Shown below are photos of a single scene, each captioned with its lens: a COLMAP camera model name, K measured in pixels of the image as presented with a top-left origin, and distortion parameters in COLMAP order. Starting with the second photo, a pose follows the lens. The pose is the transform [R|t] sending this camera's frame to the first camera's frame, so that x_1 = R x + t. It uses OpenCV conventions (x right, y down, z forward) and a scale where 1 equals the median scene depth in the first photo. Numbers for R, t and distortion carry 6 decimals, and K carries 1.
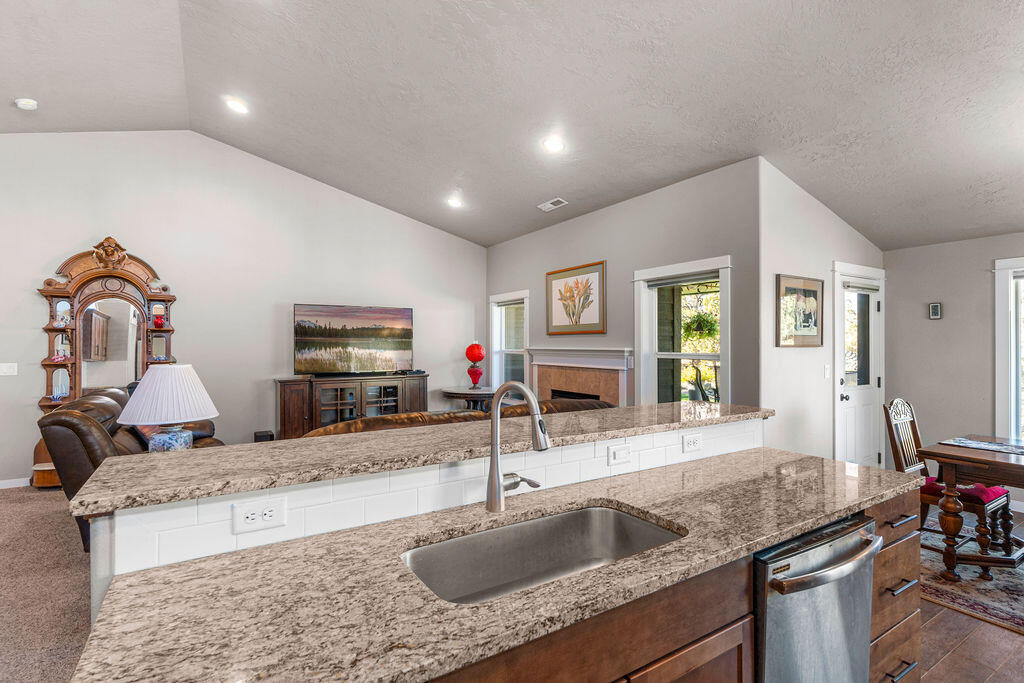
lens RADIAL K [[492.5, 0, 515.3], [0, 492.5, 340.5], [0, 0, 1]] dist [-0.005328, -0.000420]
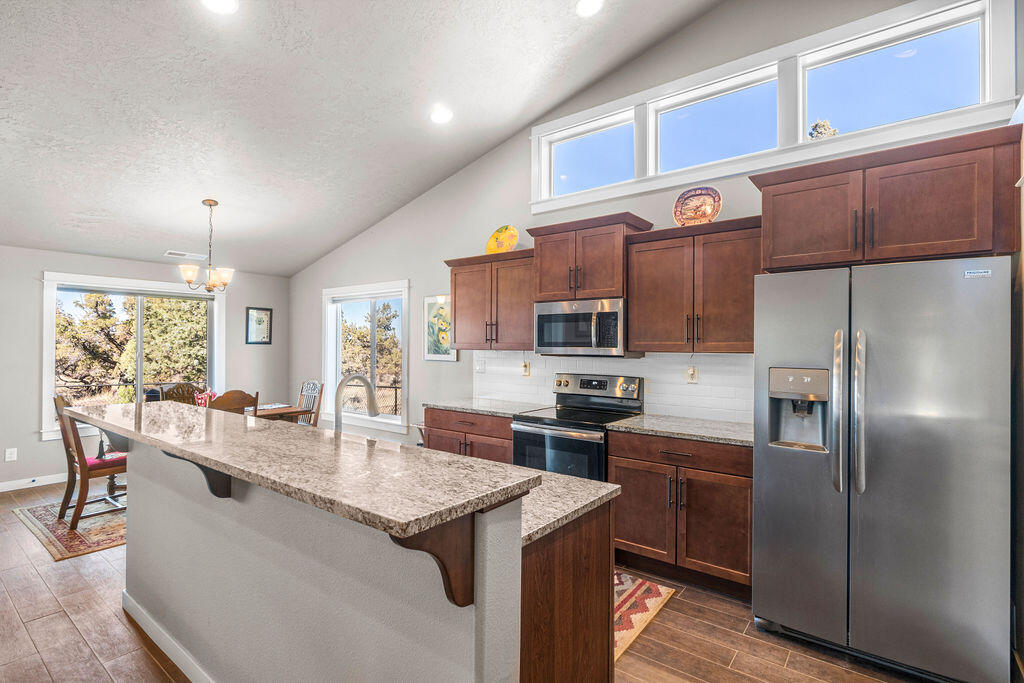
lens RADIAL K [[492.5, 0, 513.1], [0, 492.5, 342.3], [0, 0, 1]] dist [-0.005328, -0.000420]
pose [[-0.345958, 0.006060, 0.938230, -0.333831], [-0.014647, 0.999822, -0.011859, 0.000727], [-0.938136, -0.017844, -0.345808, 0.243425]]
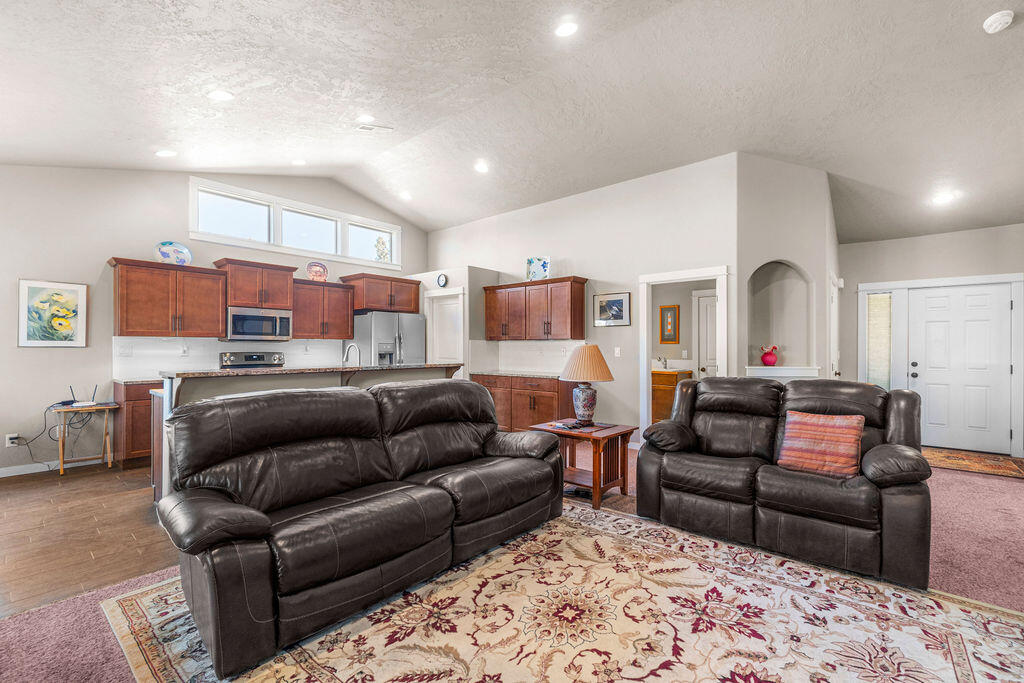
lens RADIAL K [[443.5, 0, 514.8], [0, 443.5, 346.0], [0, 0, 1]] dist [-0.007820, 0.001146]
pose [[-0.956282, -0.003581, -0.292423, -0.031204], [-0.001177, 0.999964, -0.008396, 0.028231], [0.292443, -0.007685, -0.956252, 1.023887]]
